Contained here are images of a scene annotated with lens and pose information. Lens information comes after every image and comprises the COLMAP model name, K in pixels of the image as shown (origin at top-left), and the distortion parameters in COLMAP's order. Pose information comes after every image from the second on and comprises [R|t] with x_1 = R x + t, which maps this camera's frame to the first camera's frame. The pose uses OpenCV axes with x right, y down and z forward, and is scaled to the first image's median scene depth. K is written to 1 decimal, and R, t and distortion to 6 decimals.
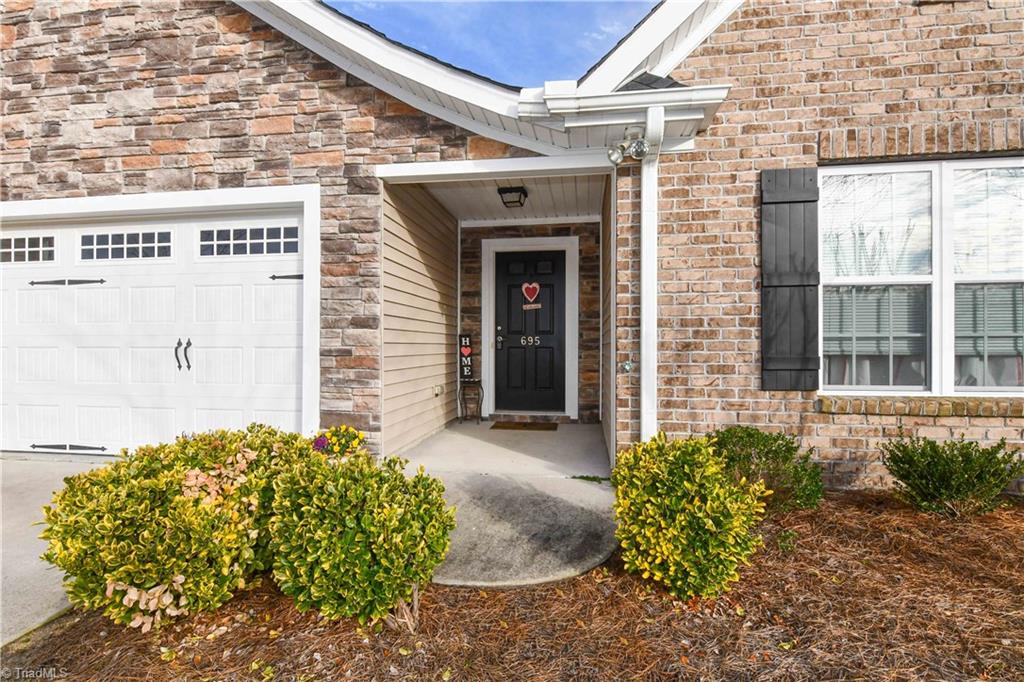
lens RADIAL K [[493.2, 0, 513.1], [0, 493.2, 345.6], [0, 0, 1]] dist [0.010201, -0.008856]
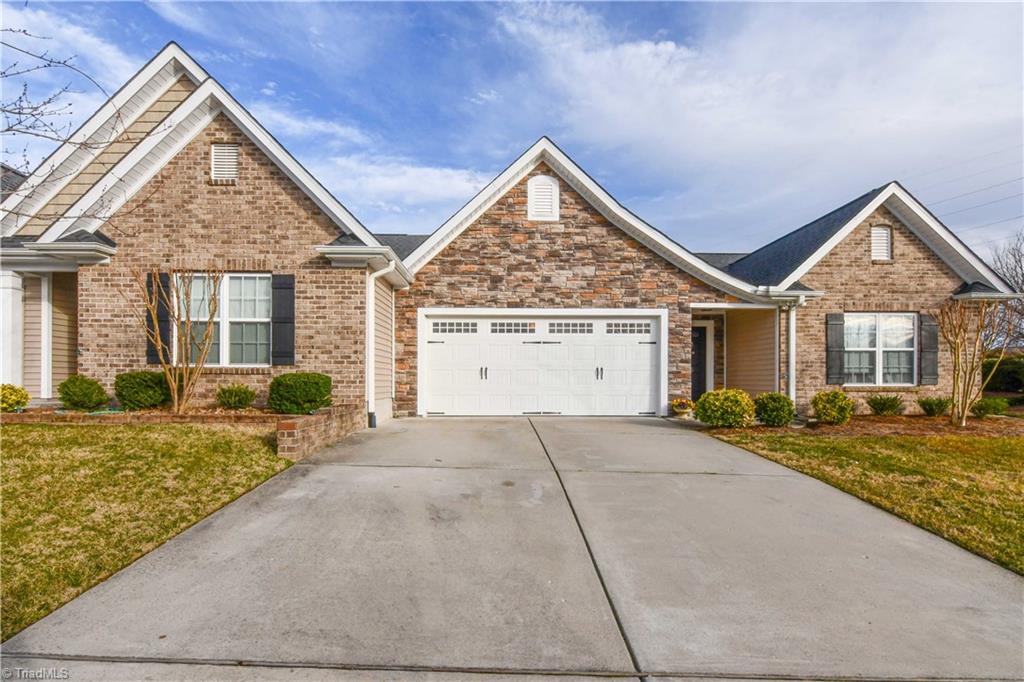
lens RADIAL K [[483.9, 0, 494.5], [0, 483.9, 378.1], [0, 0, 1]] dist [0.004754, -0.004240]
pose [[0.989365, 0.002818, 0.145427, -1.717068], [-0.002705, 0.999996, -0.000972, 0.050961], [-0.145429, 0.000568, 0.989369, -1.458106]]
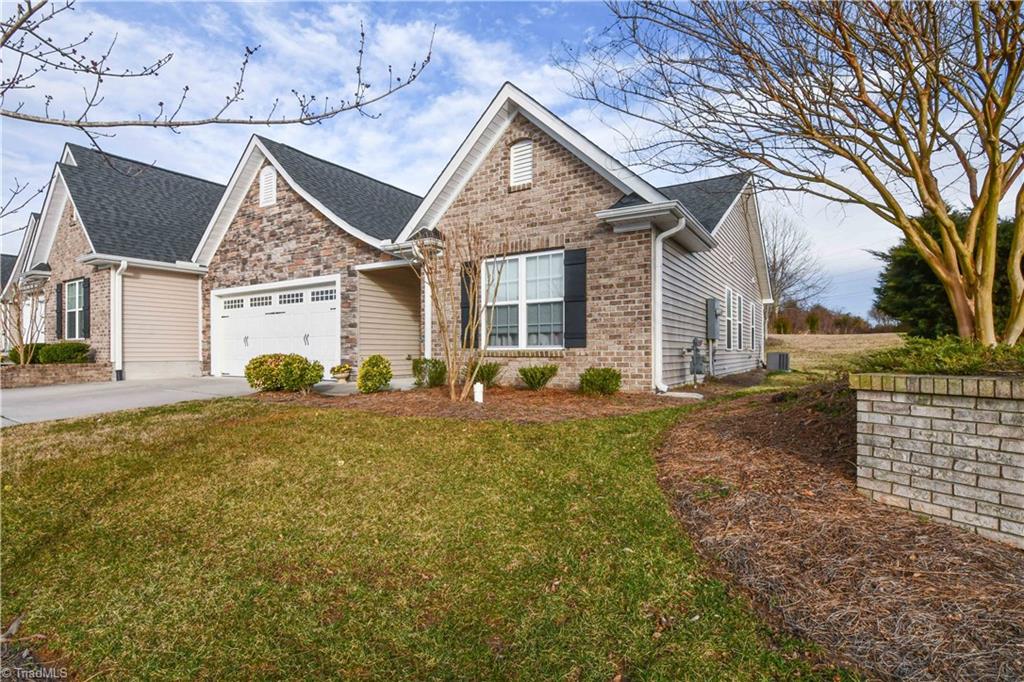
lens RADIAL K [[493.2, 0, 490.2], [0, 493.2, 352.6], [0, 0, 1]] dist [0.010201, -0.008856]
pose [[0.909264, -0.001180, -0.416219, 1.468212], [0.002855, 0.999990, 0.003402, 0.091256], [0.416211, -0.004282, 0.909258, -1.094651]]
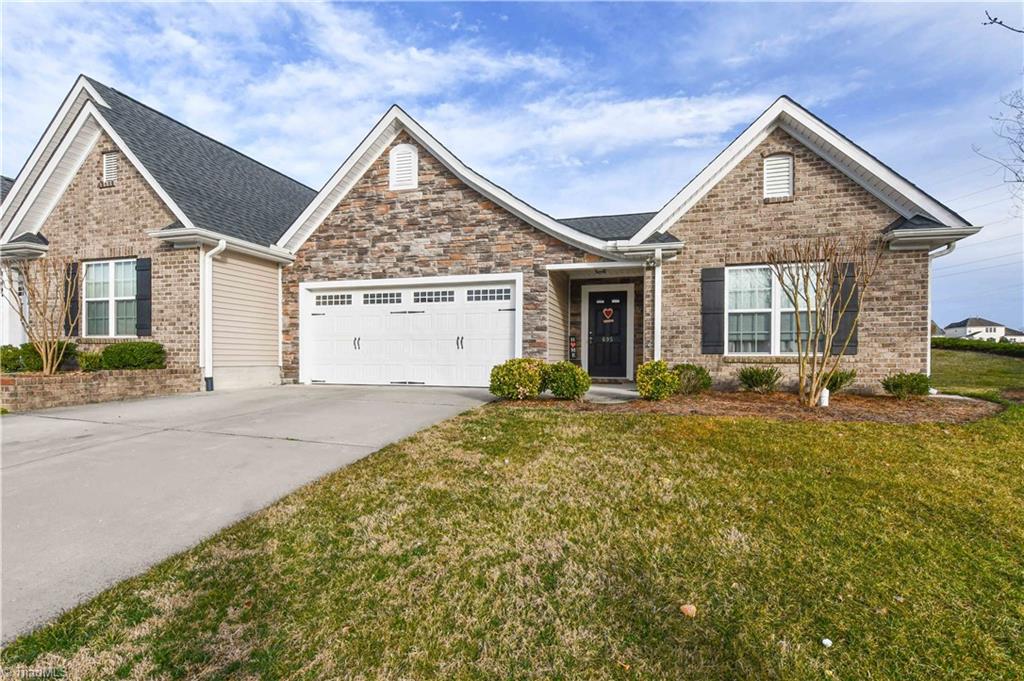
lens RADIAL K [[493.2, 0, 505.7], [0, 493.2, 362.9], [0, 0, 1]] dist [0.010201, -0.008856]
pose [[0.988445, 0.006438, -0.151444, -0.102523], [-0.004759, 0.999923, 0.011446, 0.096907], [0.151506, -0.010593, 0.988400, -1.461559]]
